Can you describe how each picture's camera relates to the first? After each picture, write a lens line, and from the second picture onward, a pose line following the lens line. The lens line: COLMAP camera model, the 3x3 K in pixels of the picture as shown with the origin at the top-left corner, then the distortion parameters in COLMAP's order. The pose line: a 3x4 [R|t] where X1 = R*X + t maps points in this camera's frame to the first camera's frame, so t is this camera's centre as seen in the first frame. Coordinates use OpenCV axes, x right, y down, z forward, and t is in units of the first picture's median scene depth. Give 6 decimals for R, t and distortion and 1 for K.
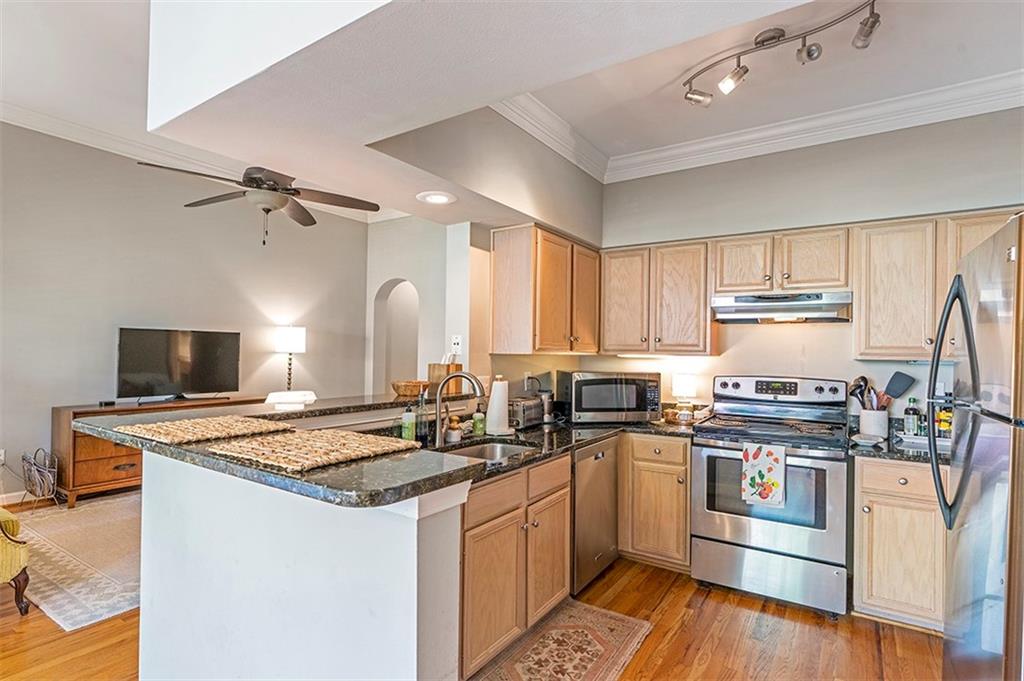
lens RADIAL K [[506.7, 0, 517.2], [0, 506.7, 348.3], [0, 0, 1]] dist [-0.006202, 0.002644]
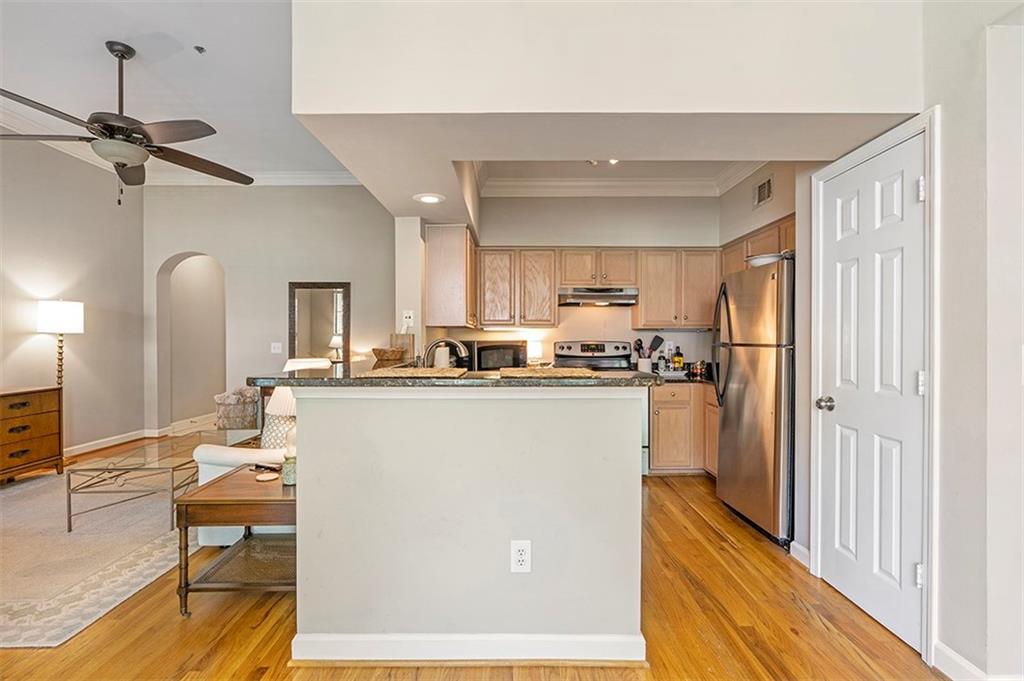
lens RADIAL K [[469.5, 0, 516.1], [0, 469.5, 341.2], [0, 0, 1]] dist [-0.002948, -0.000322]
pose [[0.829991, -0.019210, 0.557446, -0.487546], [0.009839, 0.999755, 0.019803, 0.025986], [-0.557690, -0.010951, 0.829977, -0.062656]]
